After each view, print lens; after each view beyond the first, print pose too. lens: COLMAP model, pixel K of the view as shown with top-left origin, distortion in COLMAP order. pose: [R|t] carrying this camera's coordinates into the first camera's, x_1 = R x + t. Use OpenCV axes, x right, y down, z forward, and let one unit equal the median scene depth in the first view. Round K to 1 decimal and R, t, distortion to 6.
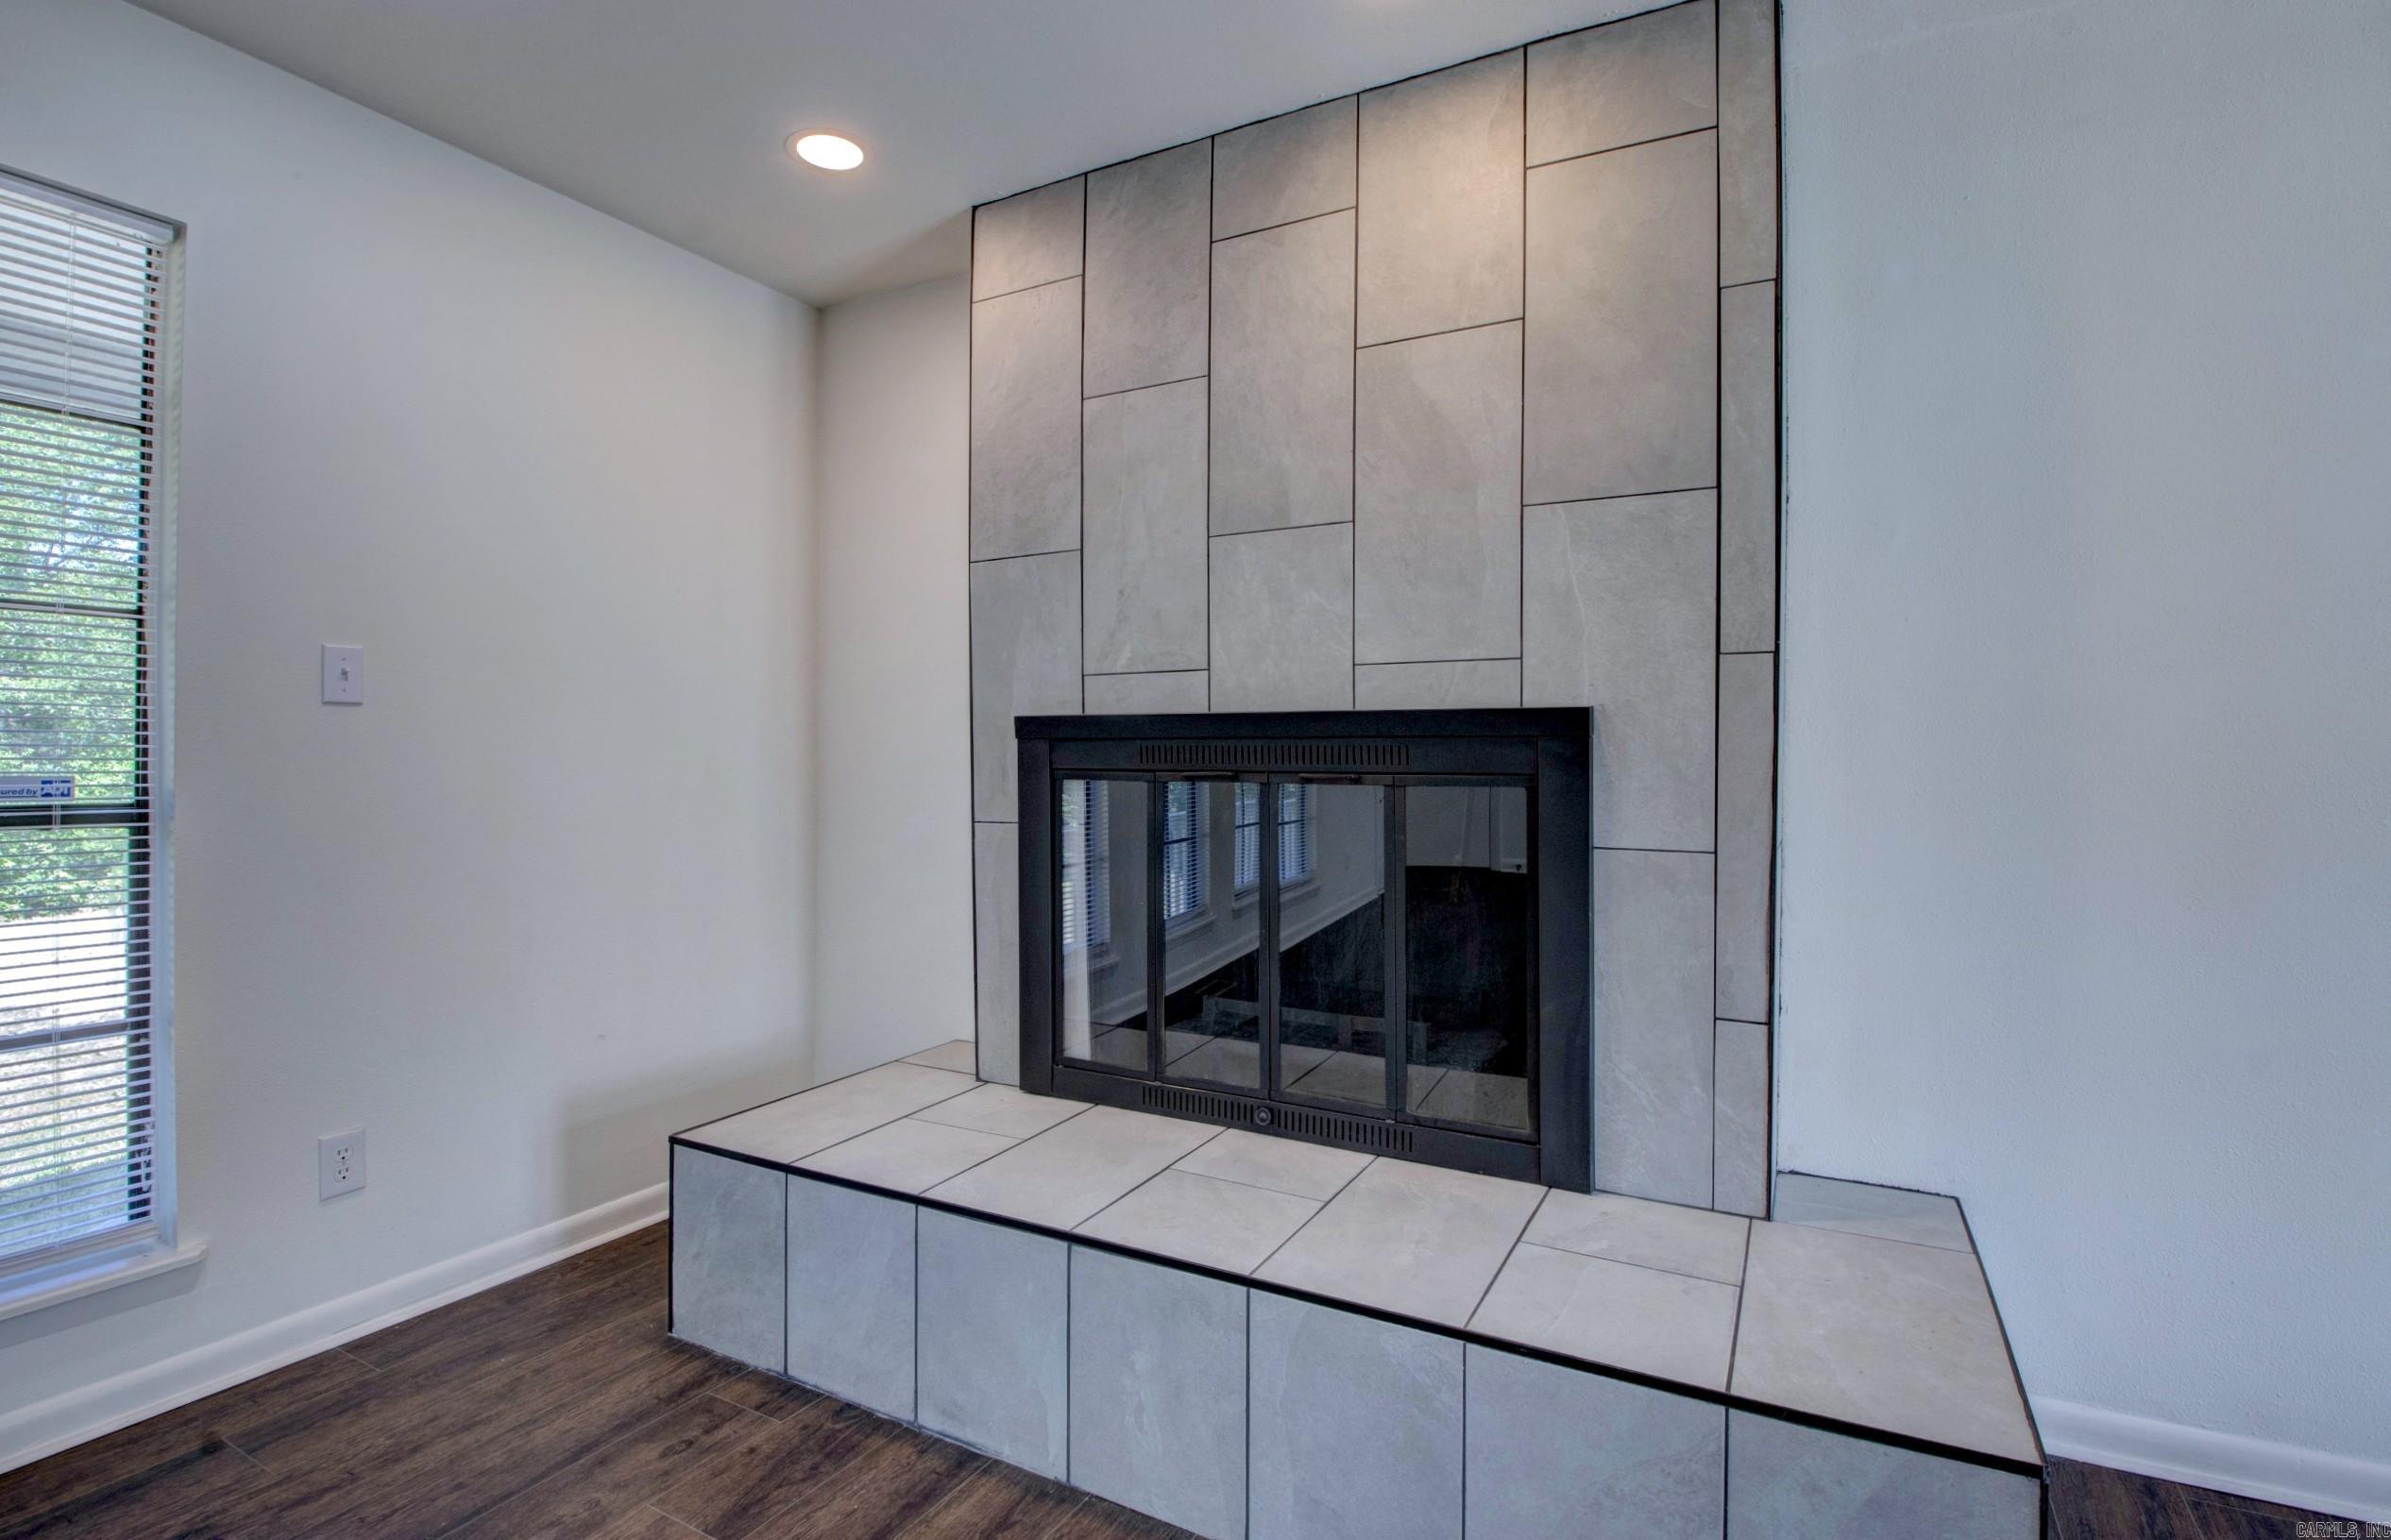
lens RADIAL K [[1117.2, 0, 1206.9], [0, 1117.2, 767.5], [0, 0, 1]] dist [0.013038, -0.026413]
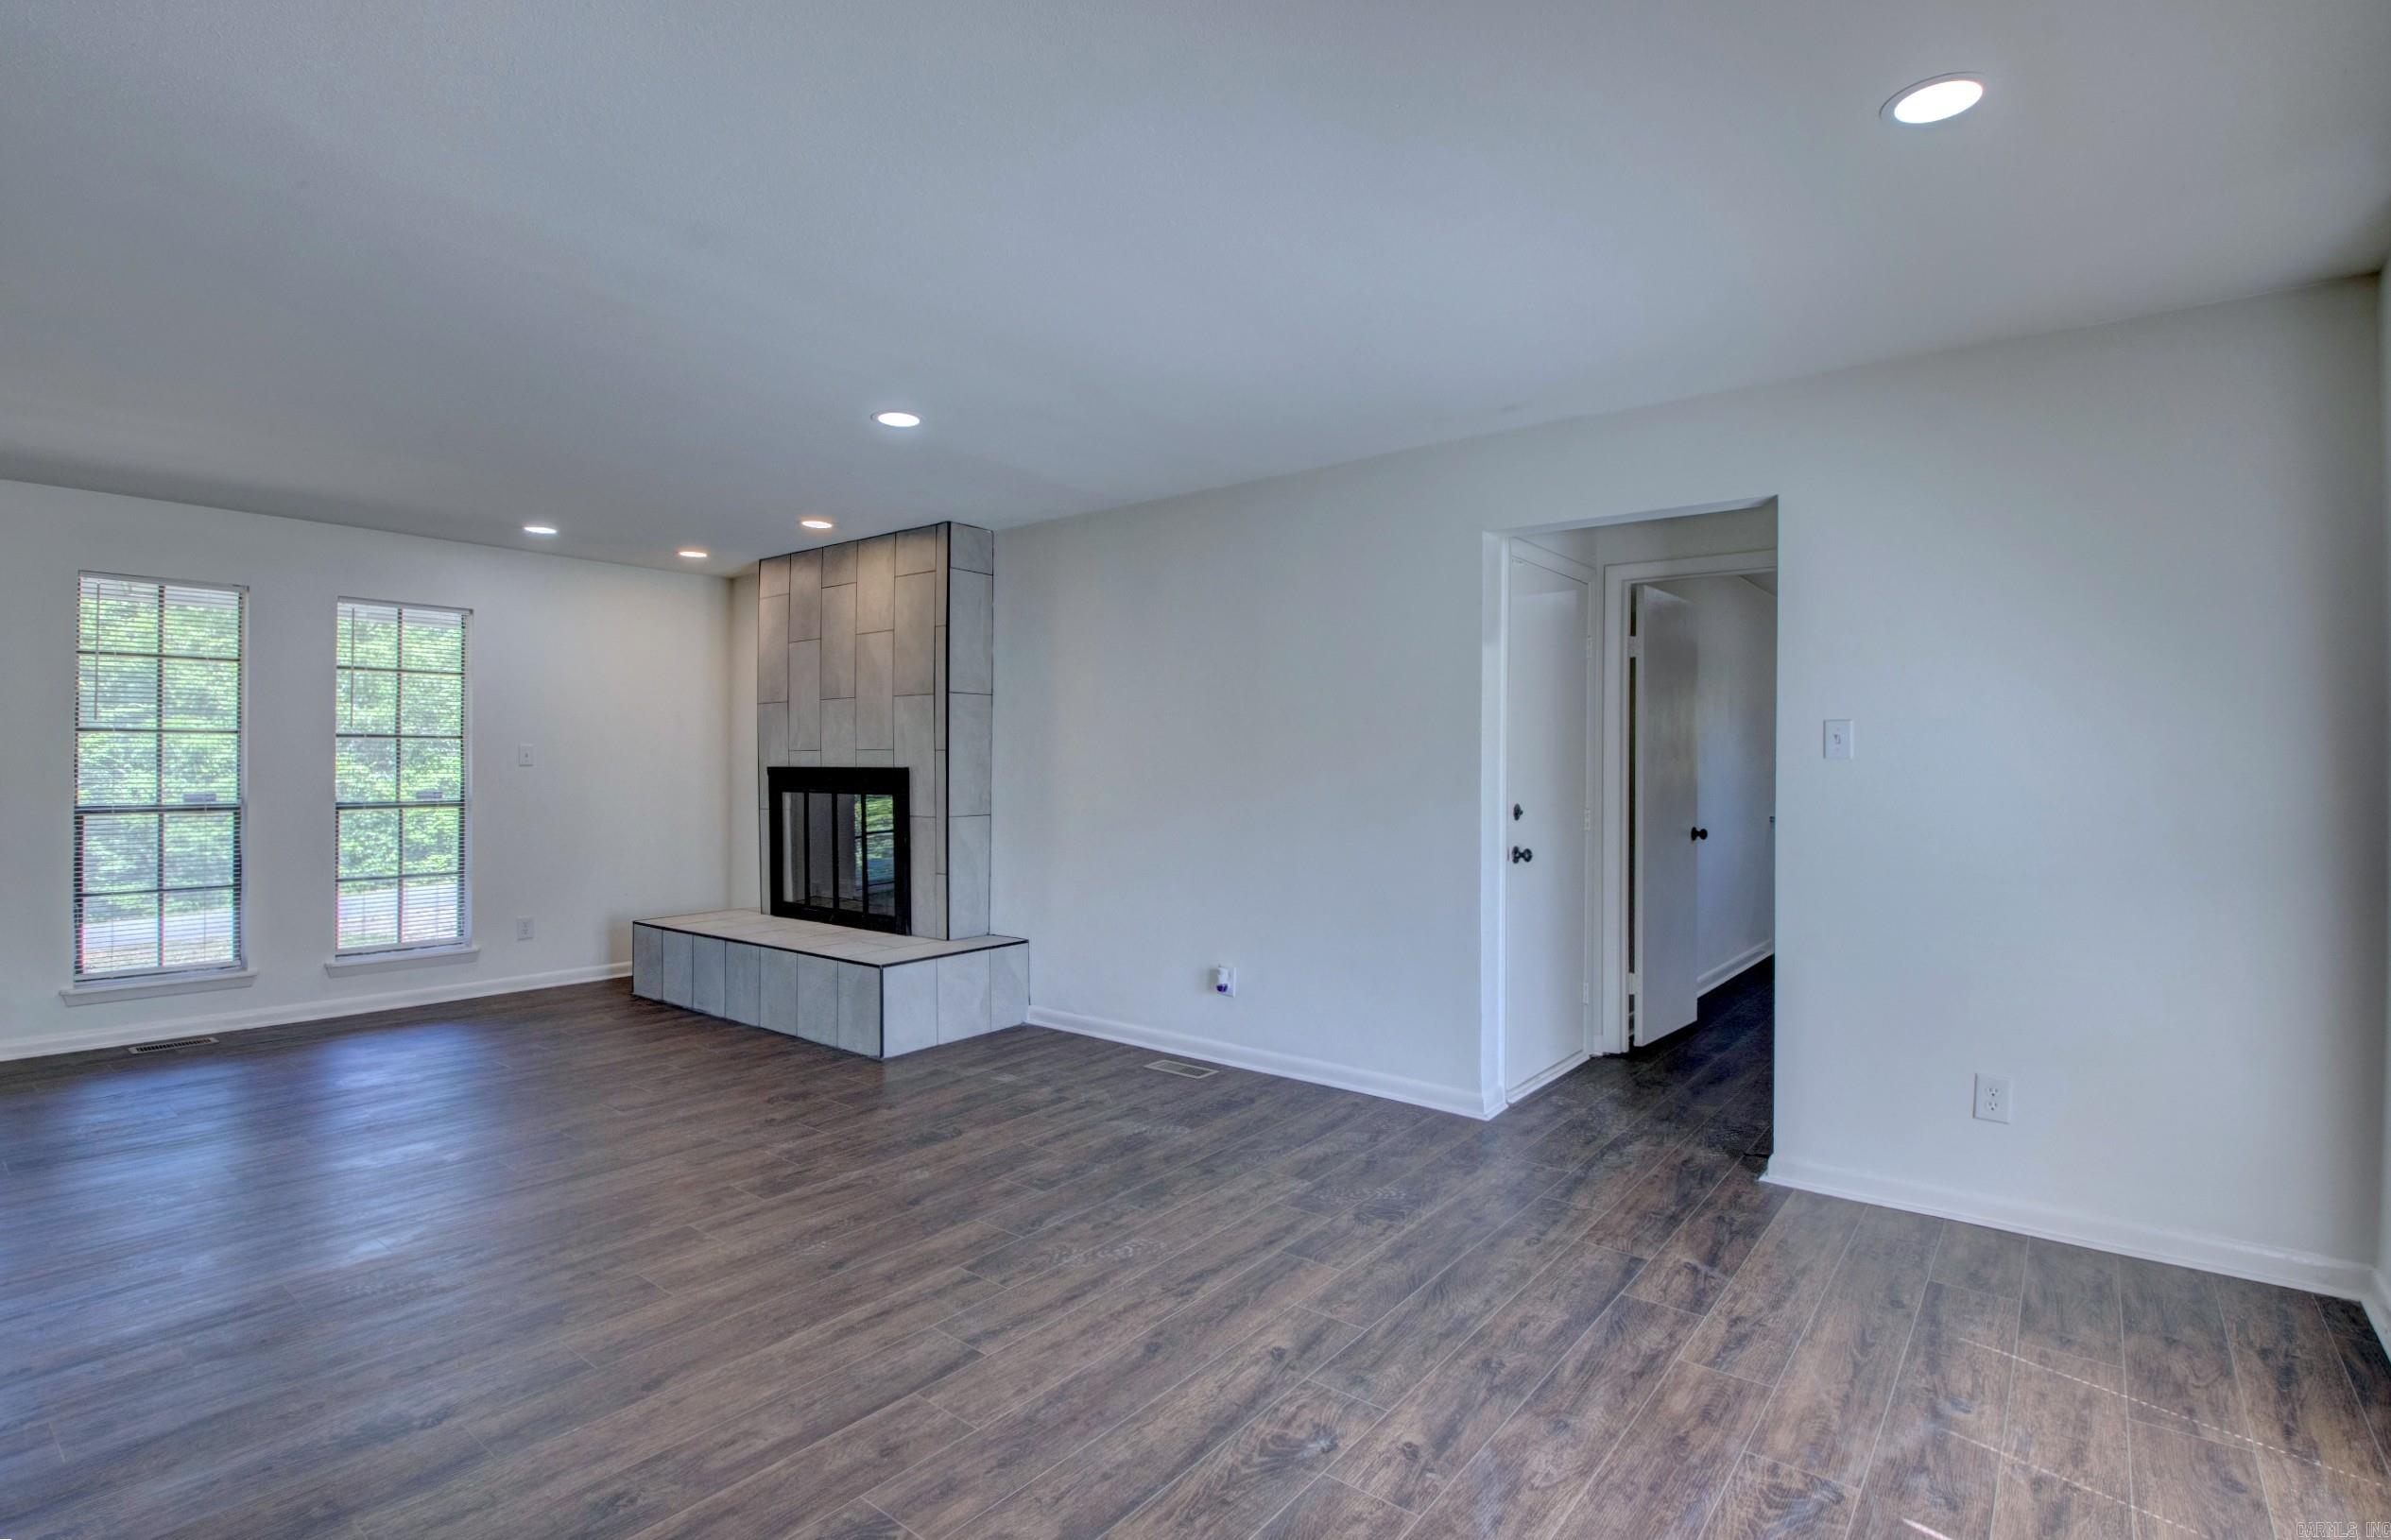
lens RADIAL K [[1108.6, 0, 1206.1], [0, 1108.6, 769.7], [0, 0, 1]] dist [0.011660, -0.020986]
pose [[0.986406, -0.002732, -0.164303, 1.367382], [0.002471, 0.999995, -0.001797, -0.036016], [0.164307, 0.001366, 0.986408, -1.473392]]
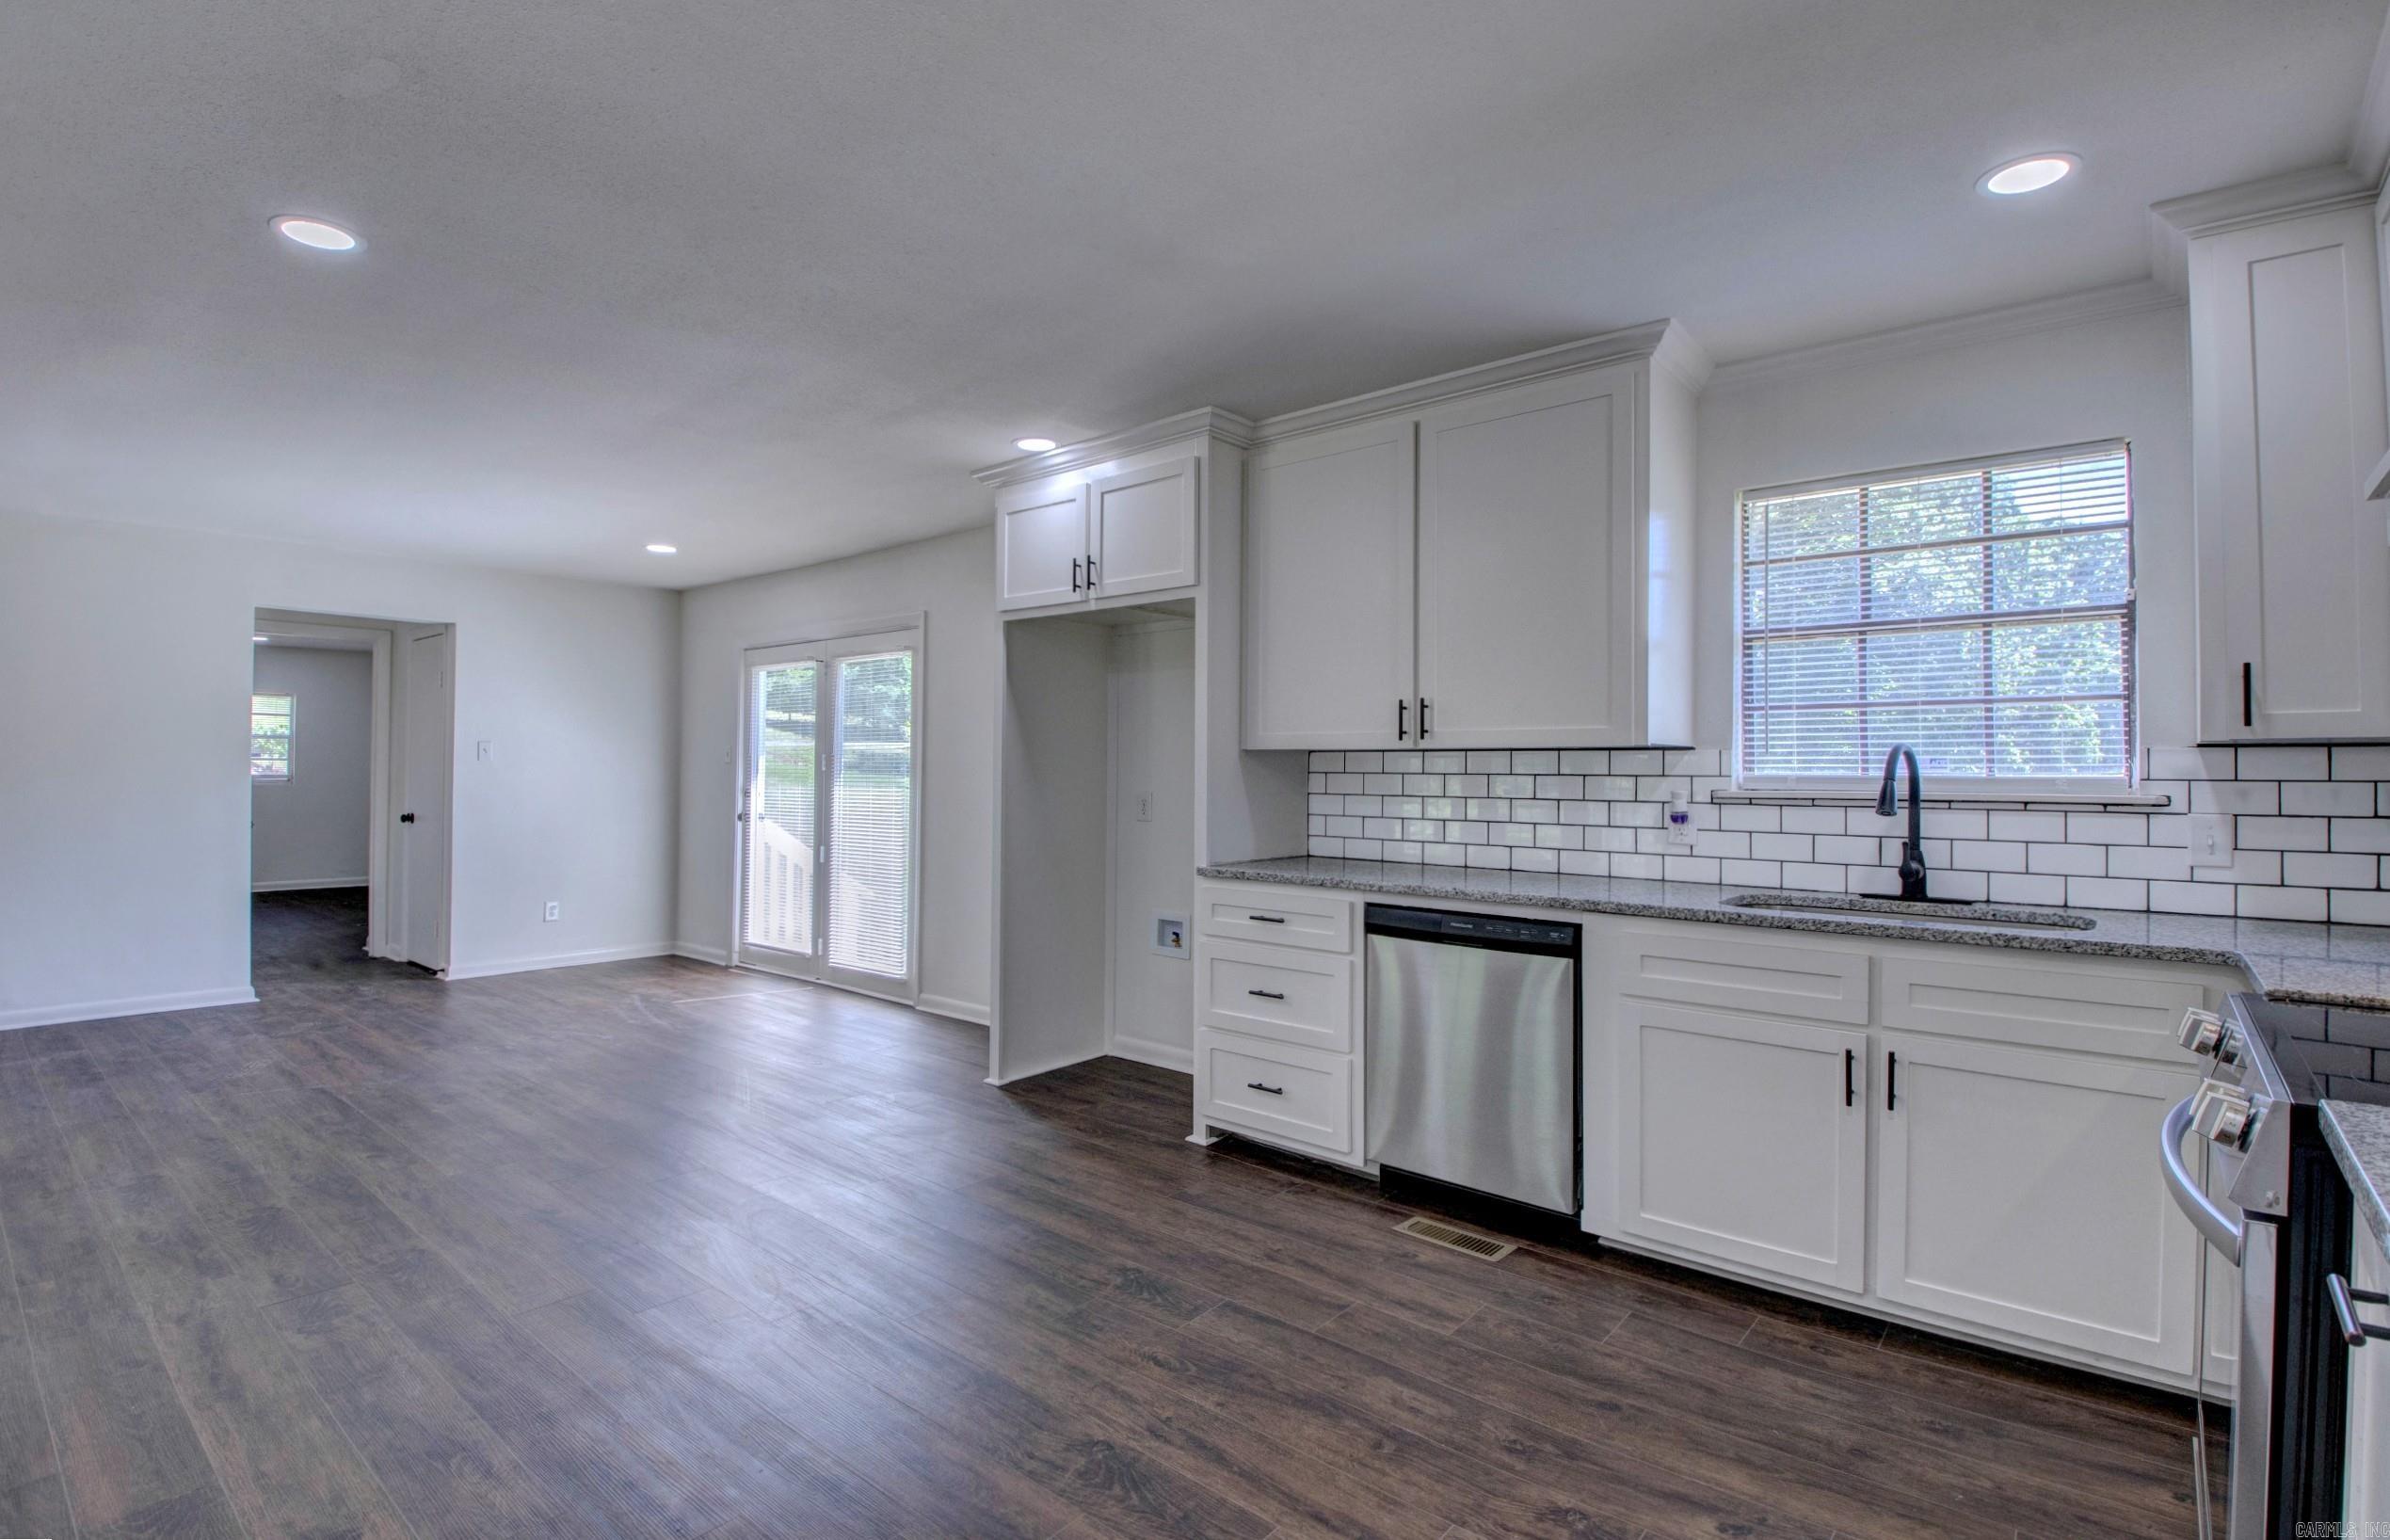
lens RADIAL K [[1108.4, 0, 1149.8], [0, 1108.4, 766.1], [0, 0, 1]] dist [0.031290, -0.040458]
pose [[0.218814, -0.002654, 0.975763, -0.551973], [-0.004396, 0.999983, 0.003706, -0.049762], [-0.975757, -0.005100, 0.218799, -2.269561]]
